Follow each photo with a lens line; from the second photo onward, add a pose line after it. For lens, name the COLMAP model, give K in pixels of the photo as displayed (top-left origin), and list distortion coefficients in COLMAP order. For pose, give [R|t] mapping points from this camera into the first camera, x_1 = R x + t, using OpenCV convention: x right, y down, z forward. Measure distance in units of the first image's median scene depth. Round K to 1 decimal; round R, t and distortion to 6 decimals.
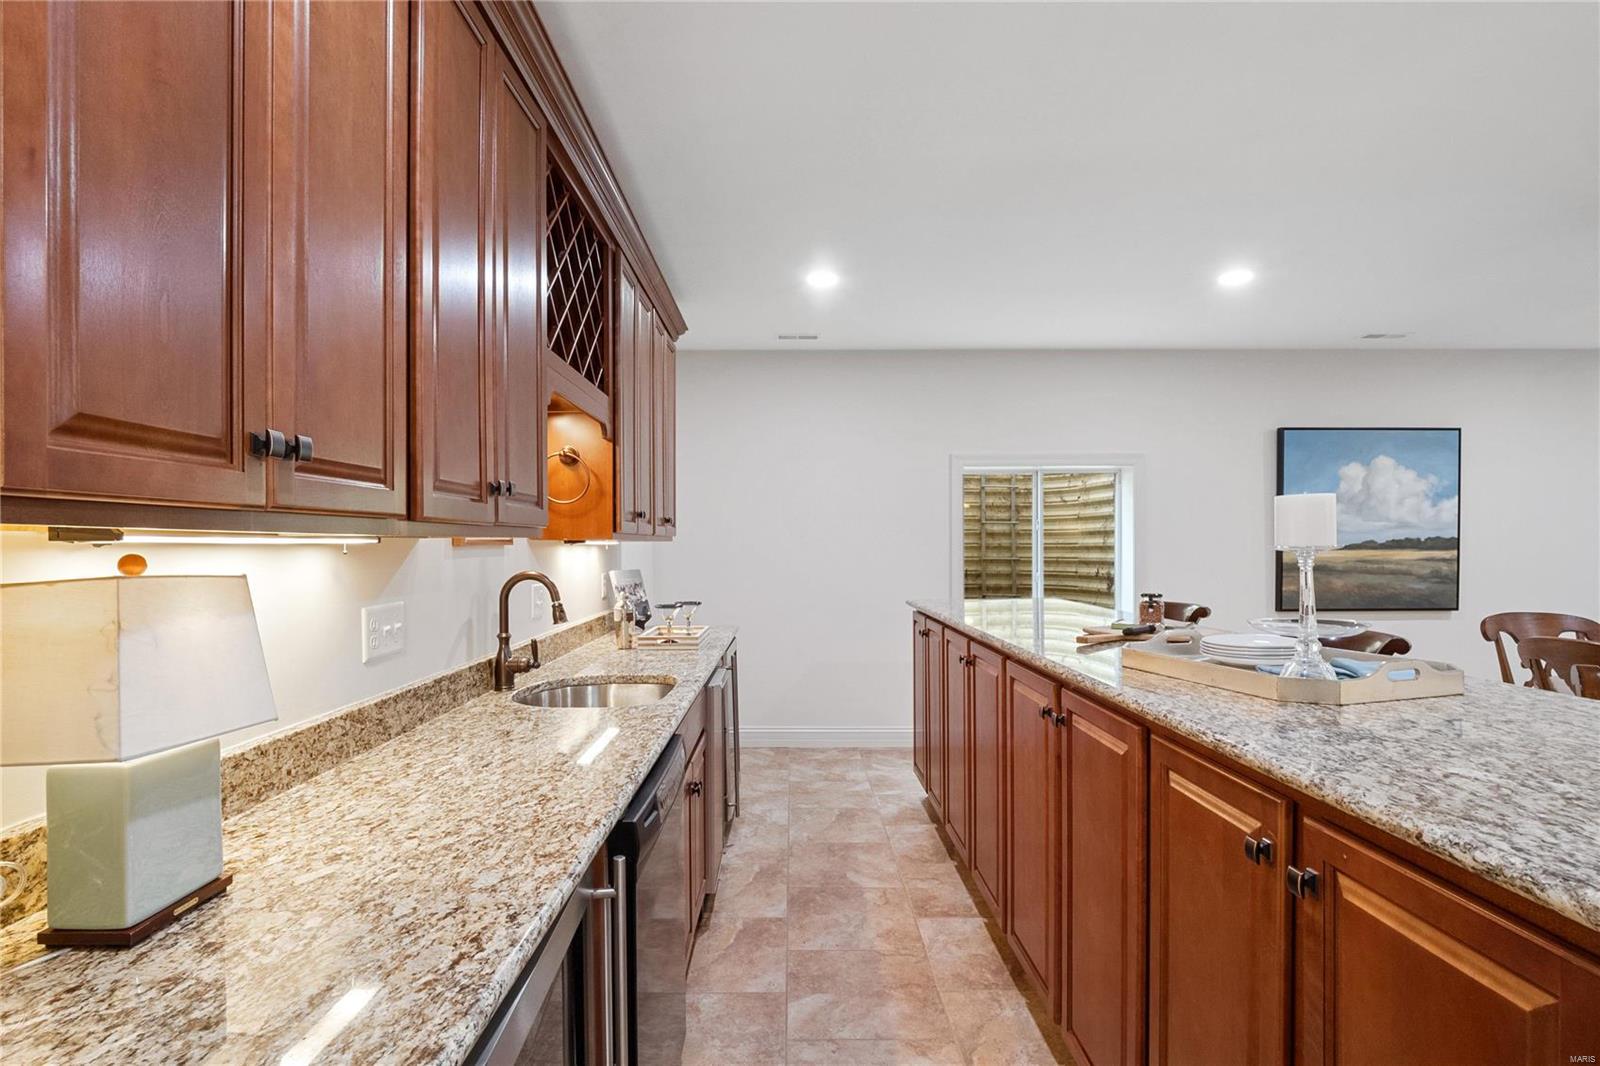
lens RADIAL K [[755.4, 0, 797.3], [0, 755.4, 547.7], [0, 0, 1]] dist [0.002882, 0.000558]
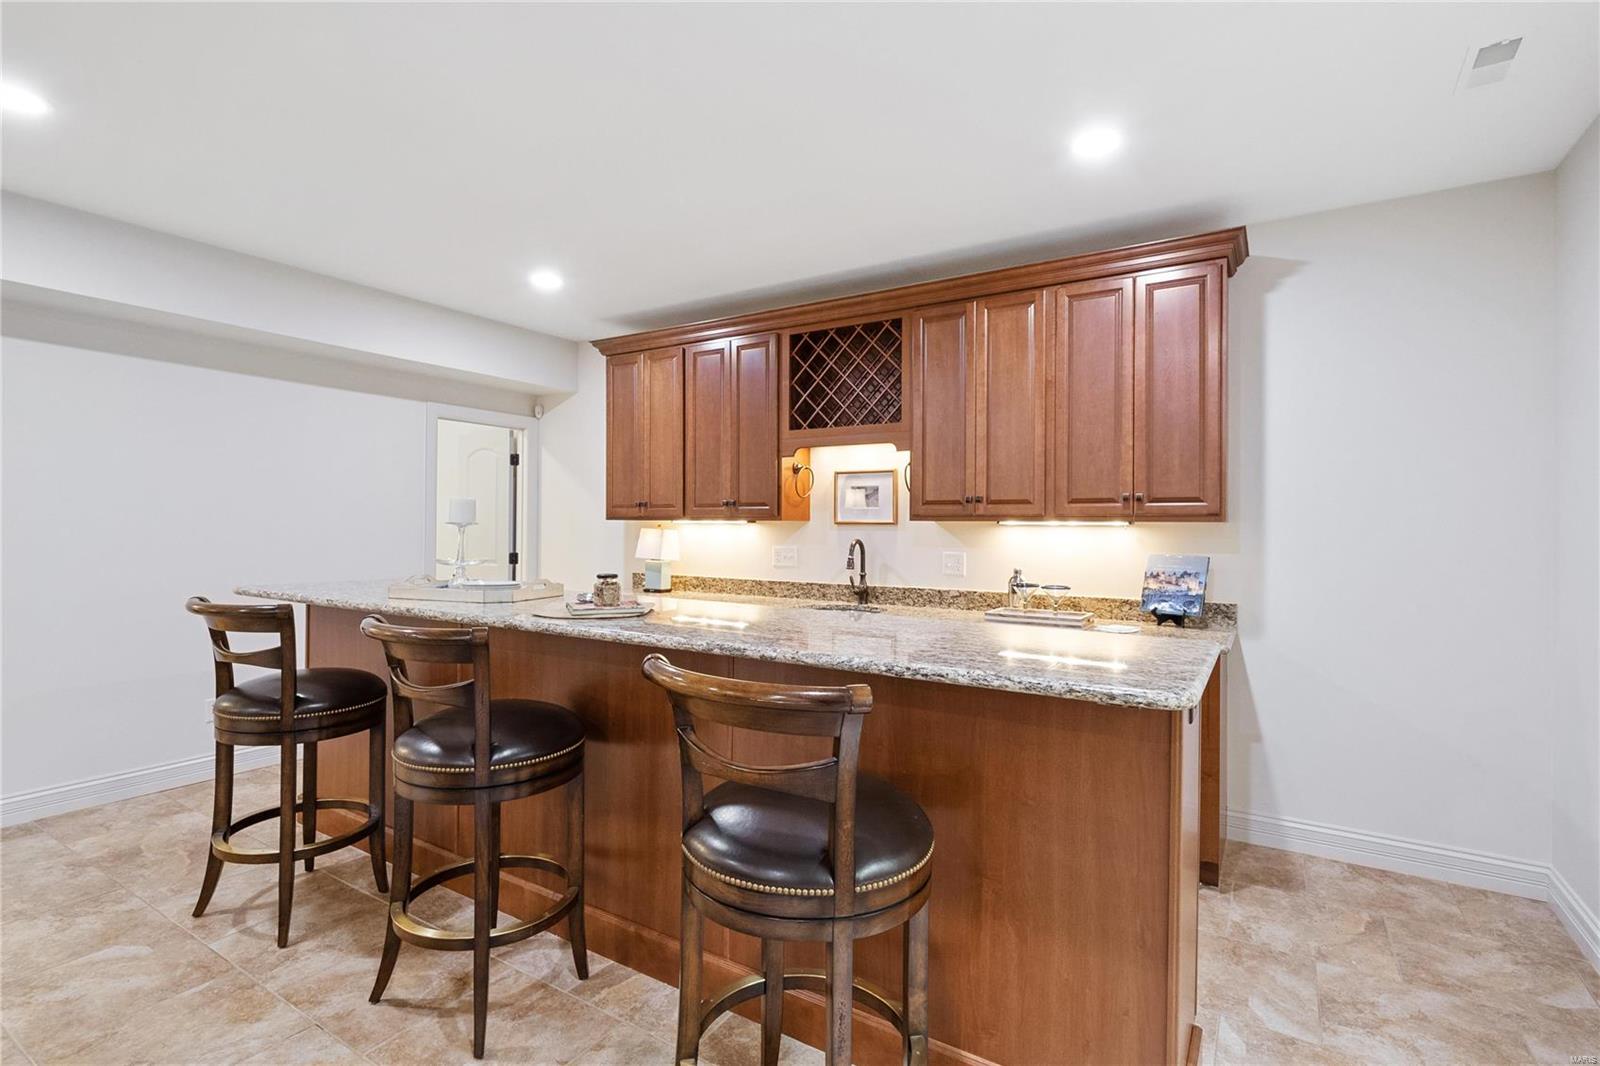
lens RADIAL K [[755.4, 0, 790.4], [0, 755.4, 526.5], [0, 0, 1]] dist [0.002882, 0.000558]
pose [[-0.544462, -0.002977, -0.838780, 1.044743], [-0.011899, 0.999920, 0.004175, -0.002881], [0.838701, 0.012254, -0.544454, 1.571736]]
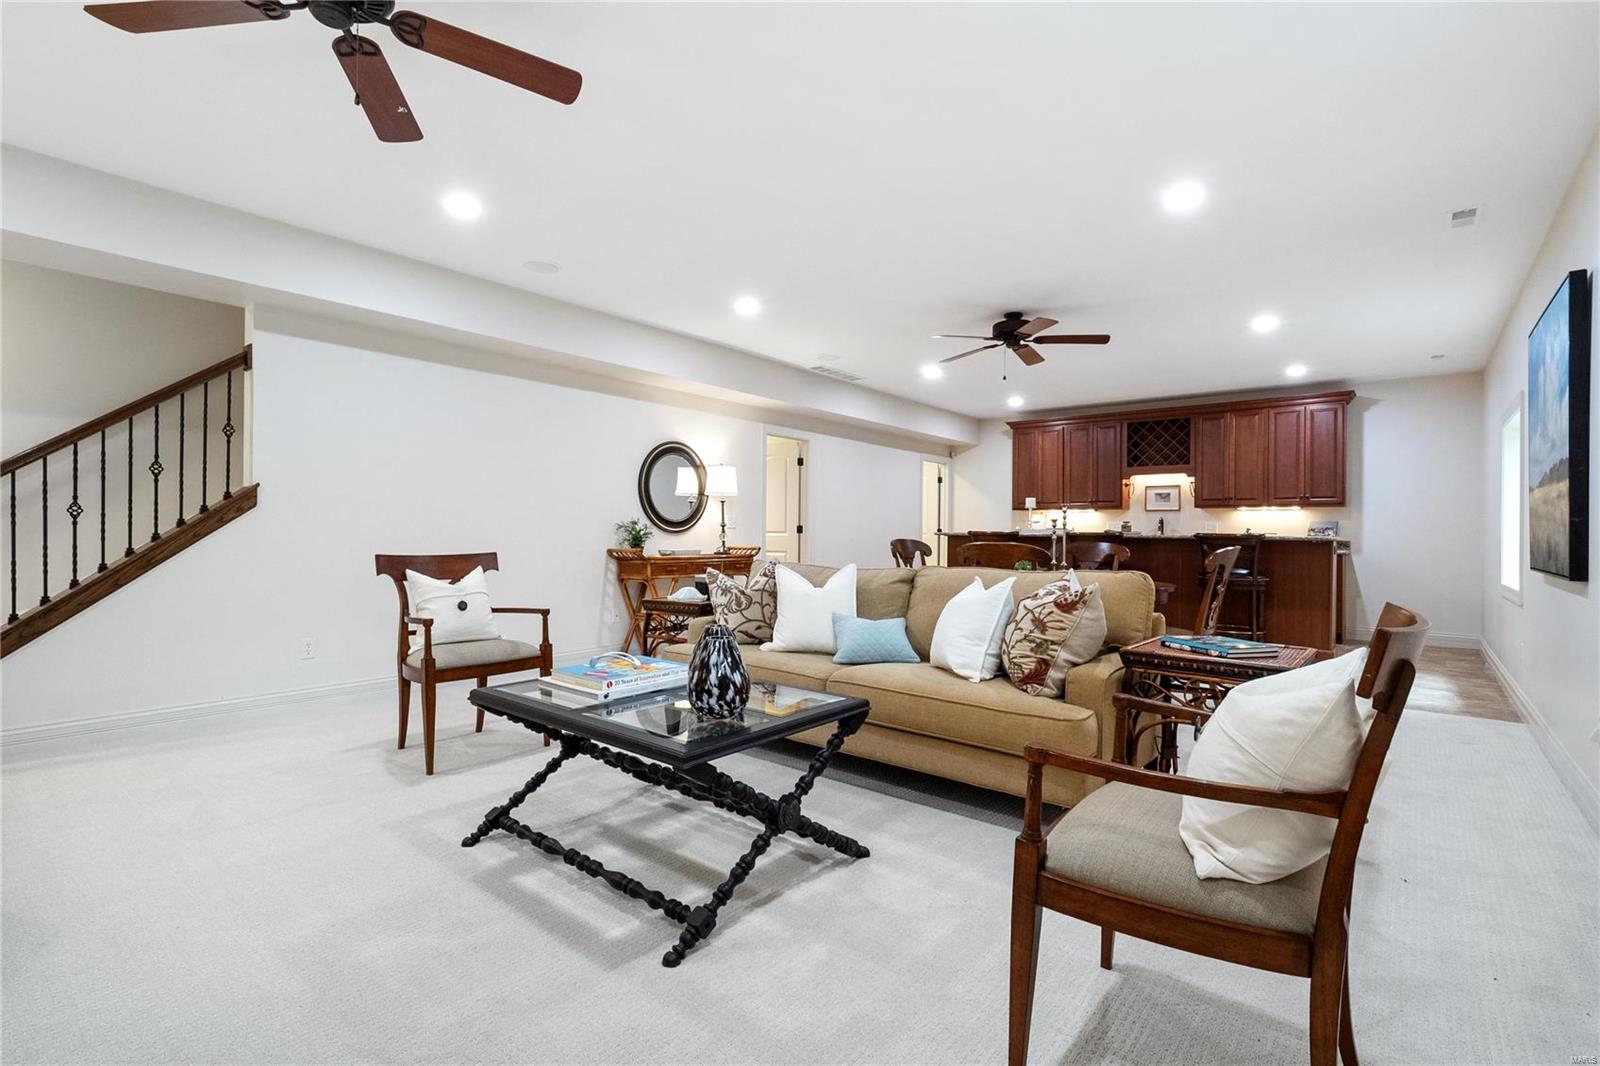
lens RADIAL K [[755.4, 0, 783.4], [0, 755.4, 536.8], [0, 0, 1]] dist [0.002882, 0.000558]
pose [[-0.638570, -0.005779, -0.769542, 3.279423], [-0.013796, 0.999897, 0.003938, 0.122409], [0.769440, 0.013131, -0.638584, 1.694701]]
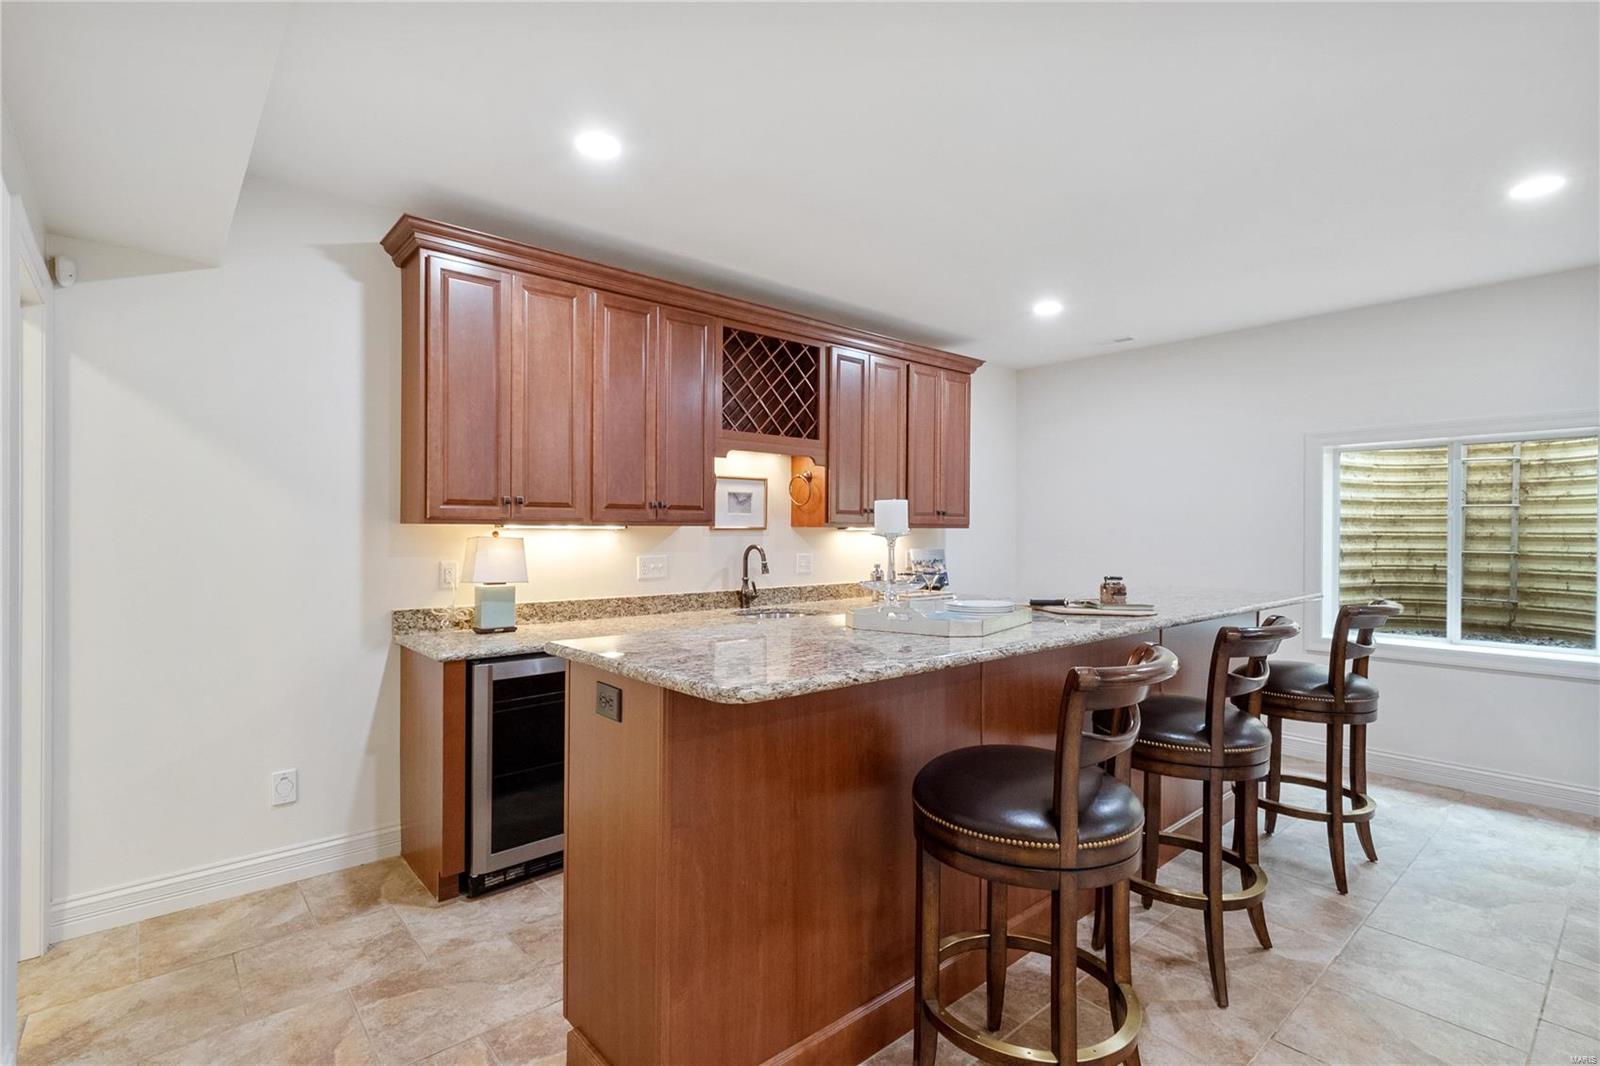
lens RADIAL K [[755.4, 0, 800.0], [0, 755.4, 525.5], [0, 0, 1]] dist [0.002882, 0.000558]
pose [[0.650189, -0.002002, -0.759770, 0.937400], [-0.009113, 0.999904, -0.010433, 0.003383], [0.759718, 0.013707, 0.650108, -0.082171]]
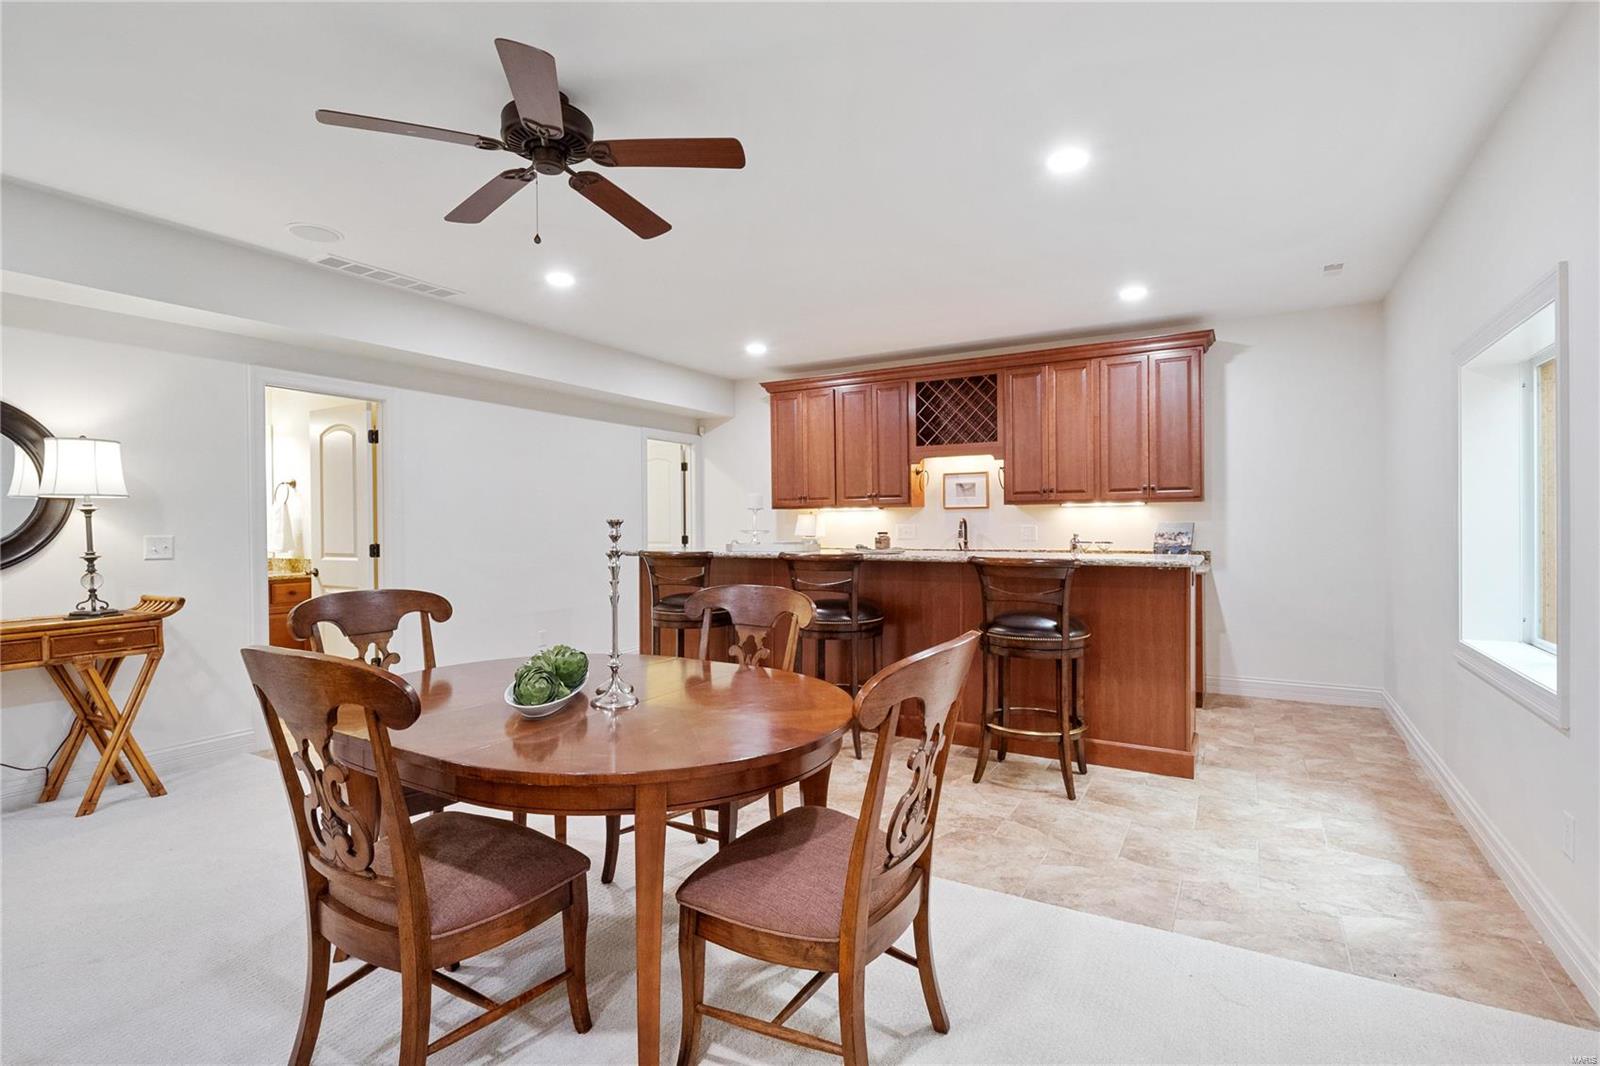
lens RADIAL K [[755.4, 0, 792.7], [0, 755.4, 530.9], [0, 0, 1]] dist [0.002882, 0.000558]
pose [[-0.515116, 0.011750, -0.857040, 1.931768], [0.002996, 0.999925, 0.011908, 0.037655], [0.857115, 0.003566, -0.515112, 1.596309]]
